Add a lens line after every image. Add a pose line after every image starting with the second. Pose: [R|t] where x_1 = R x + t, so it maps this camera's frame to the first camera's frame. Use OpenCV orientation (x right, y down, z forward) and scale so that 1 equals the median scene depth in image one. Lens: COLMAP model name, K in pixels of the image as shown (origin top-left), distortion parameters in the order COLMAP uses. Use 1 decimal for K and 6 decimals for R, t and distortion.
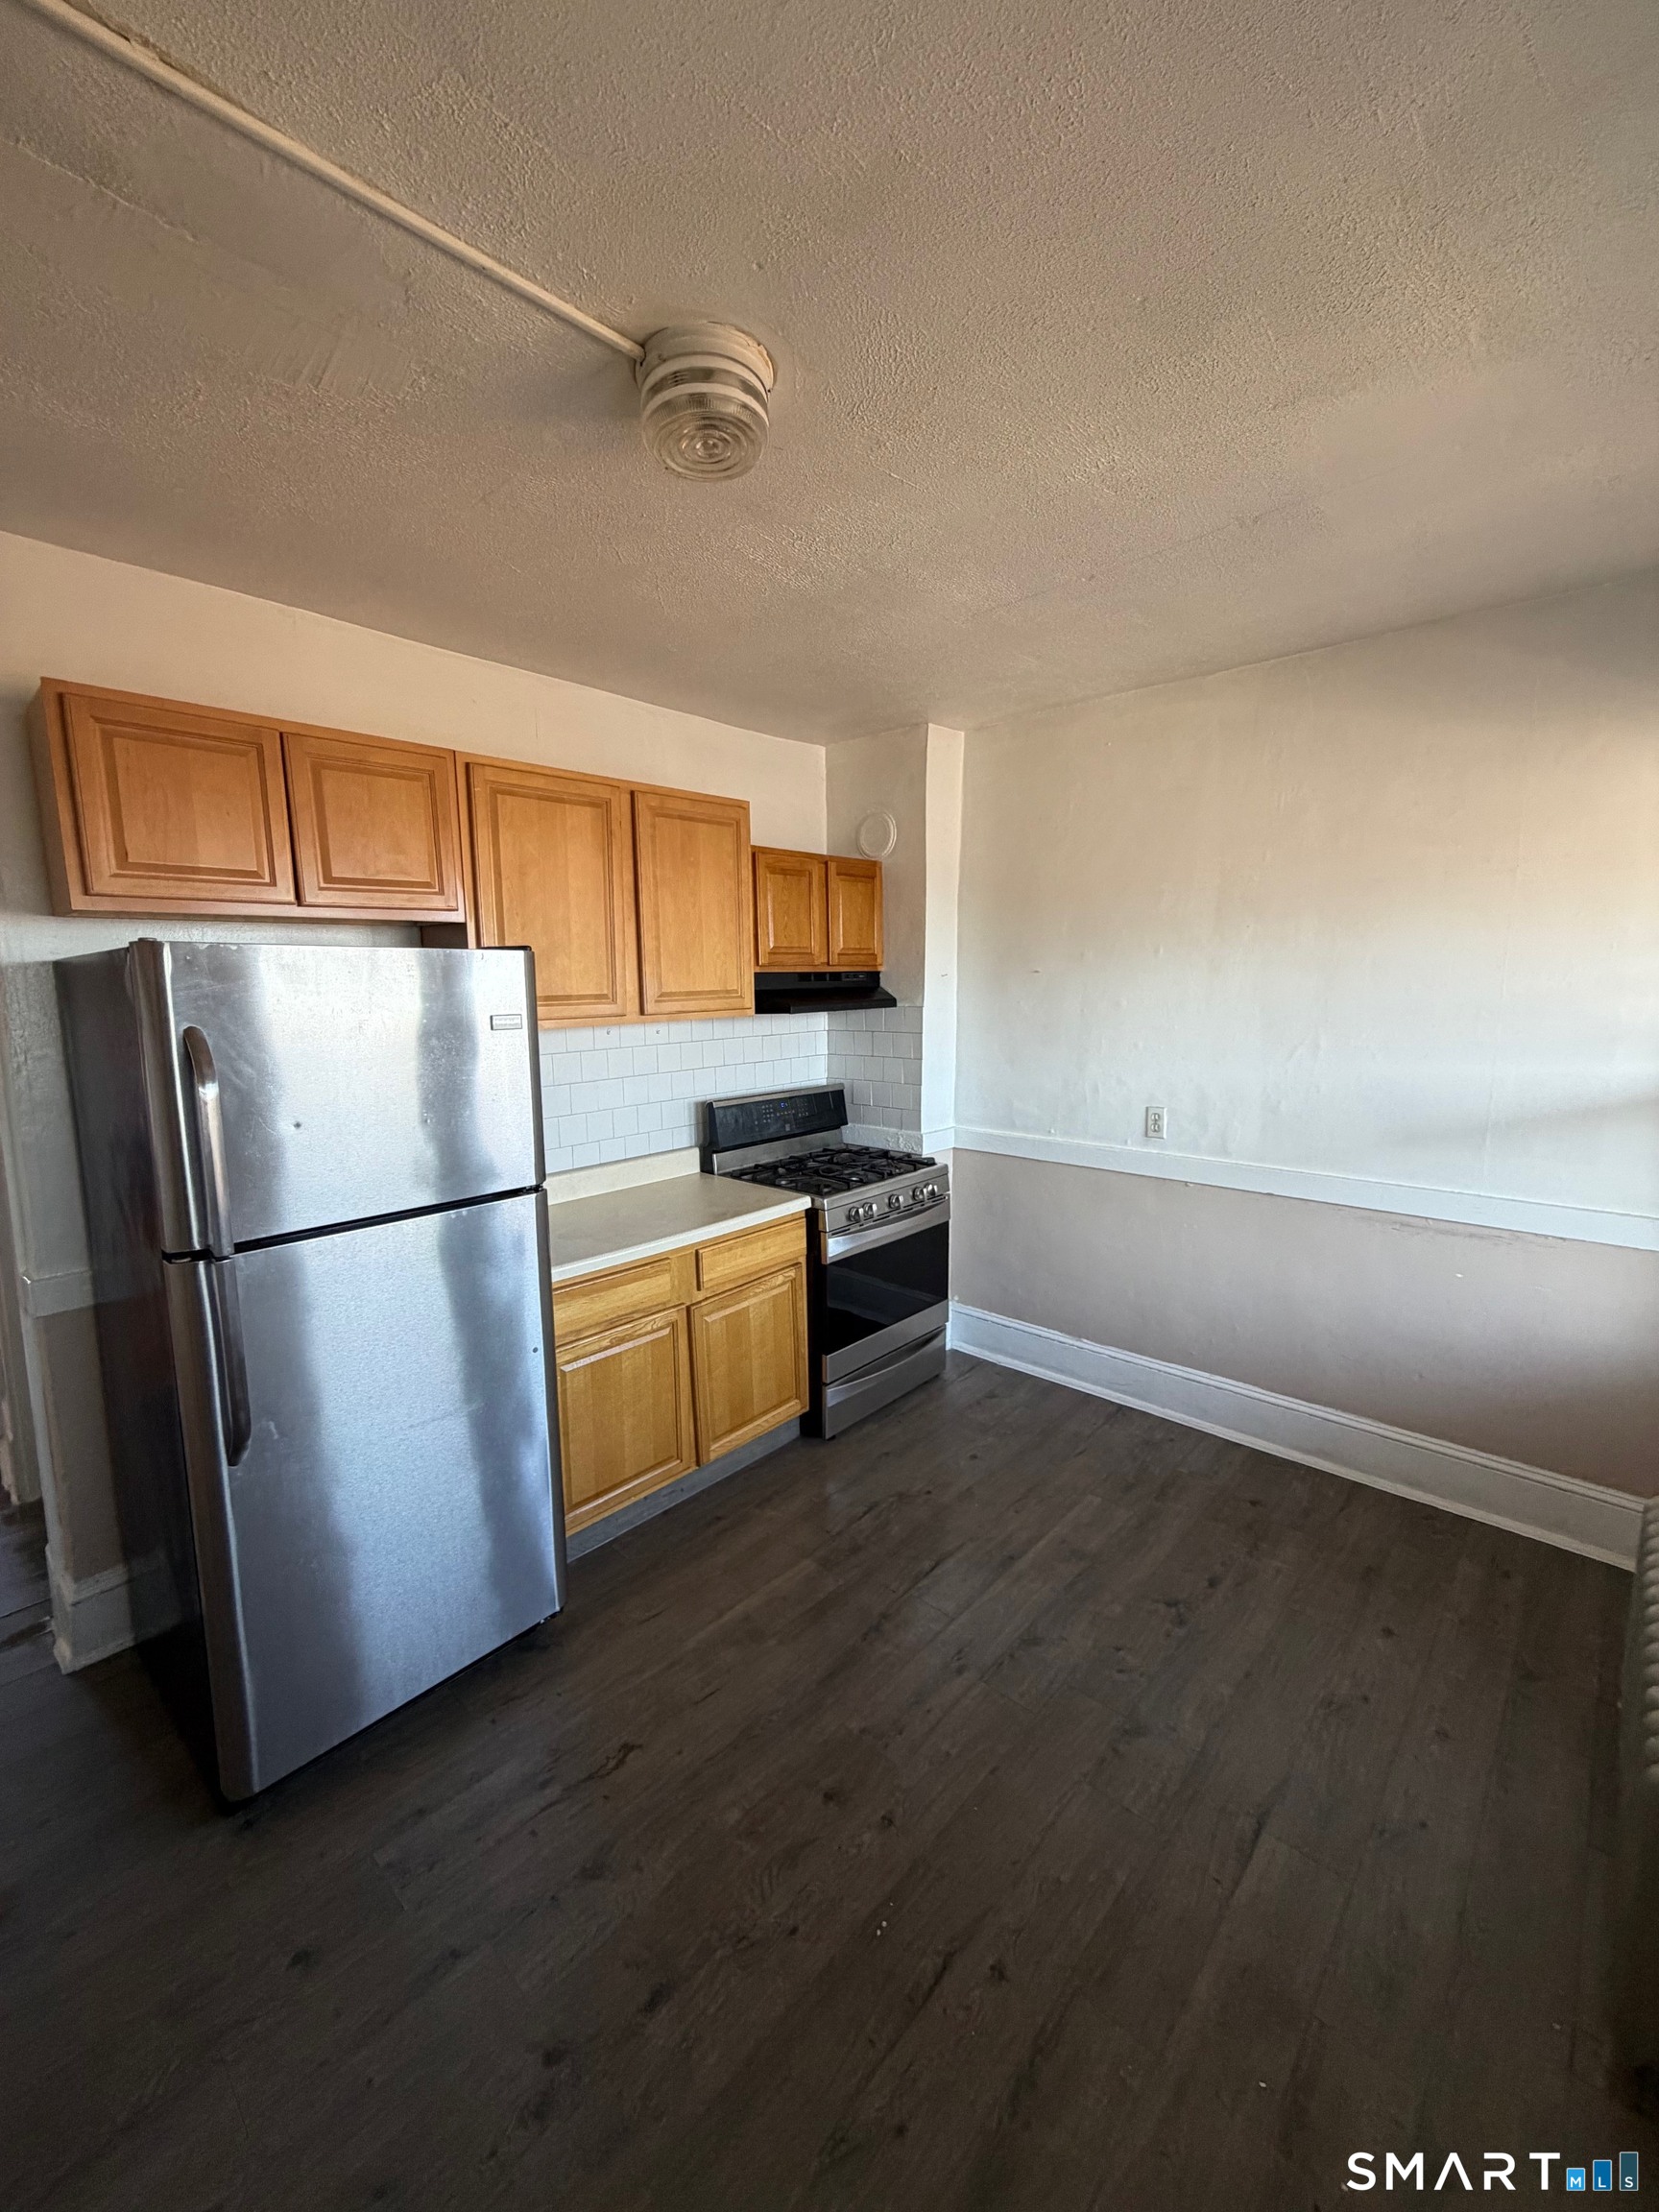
lens RADIAL K [[881.5, 0, 829.5], [0, 881.5, 1106.0], [0, 0, 1]] dist [-0.003950, -0.000079]
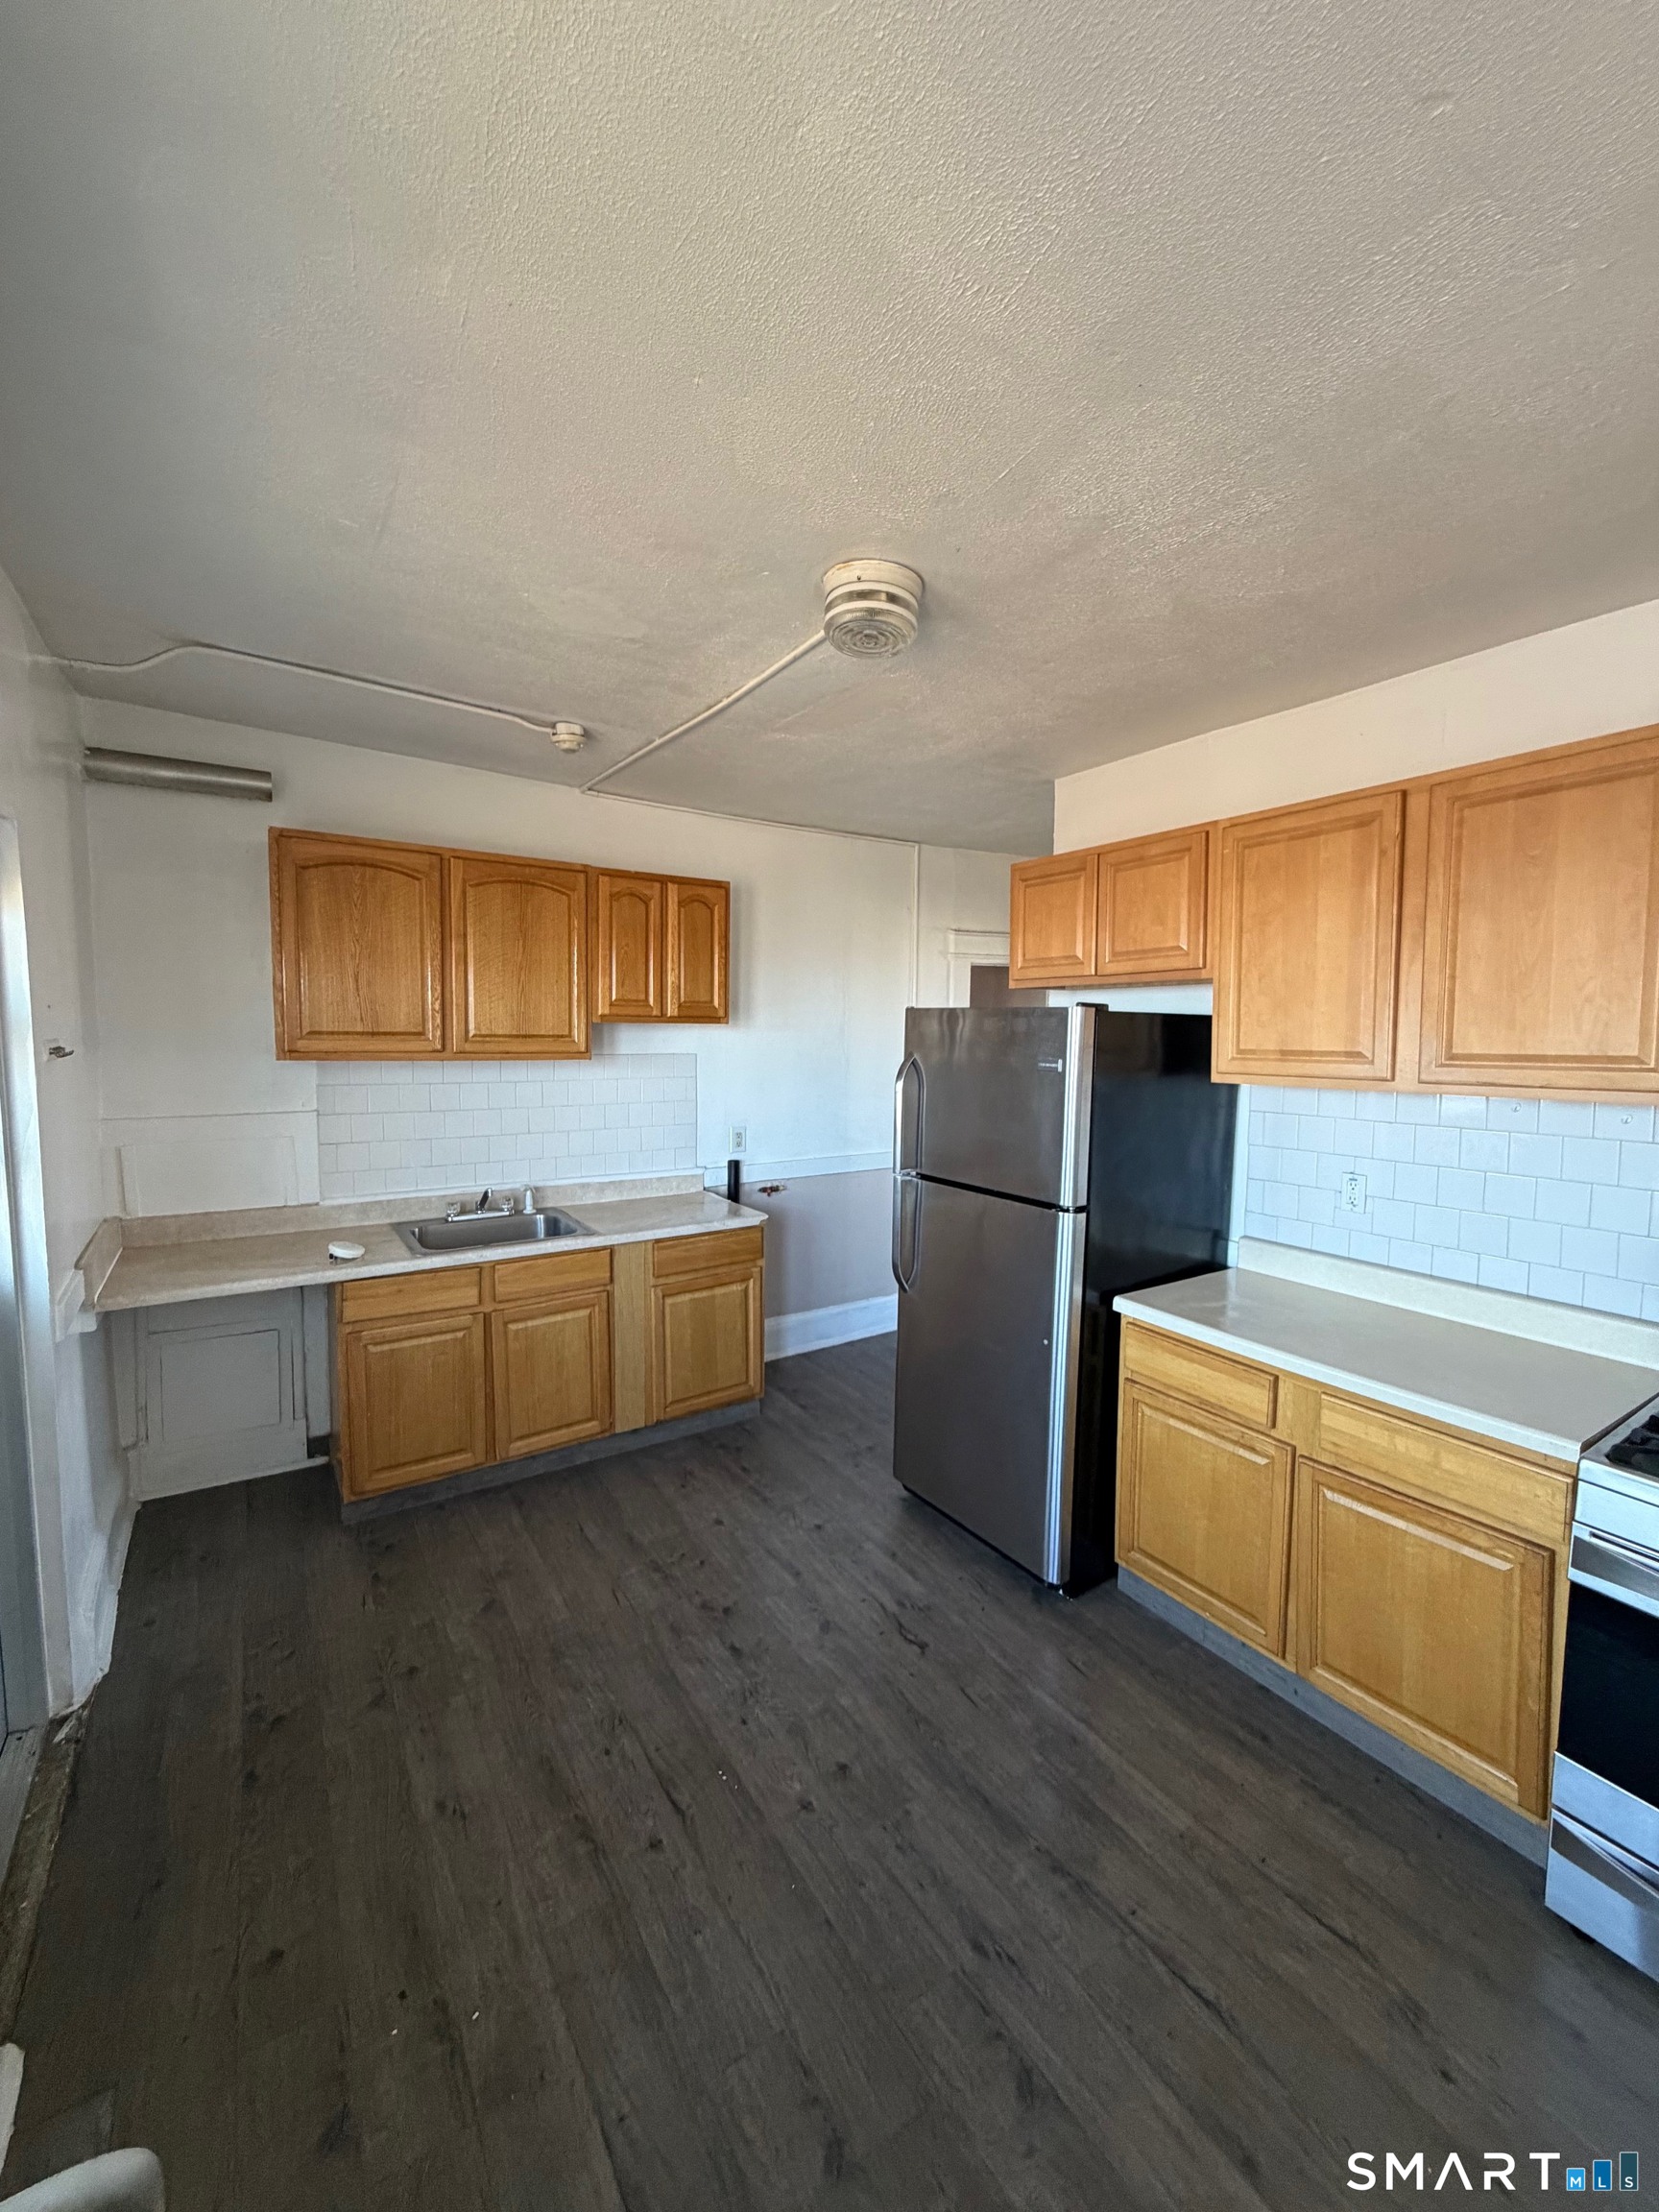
lens RADIAL K [[902.1, 0, 829.5], [0, 902.1, 1106.0], [0, 0, 1]] dist [0.001521, 0.000259]
pose [[-0.256834, 0.097669, -0.961508, 0.761117], [-0.141860, 0.980295, 0.137471, -0.138821], [0.955987, 0.171707, -0.237918, 0.832935]]
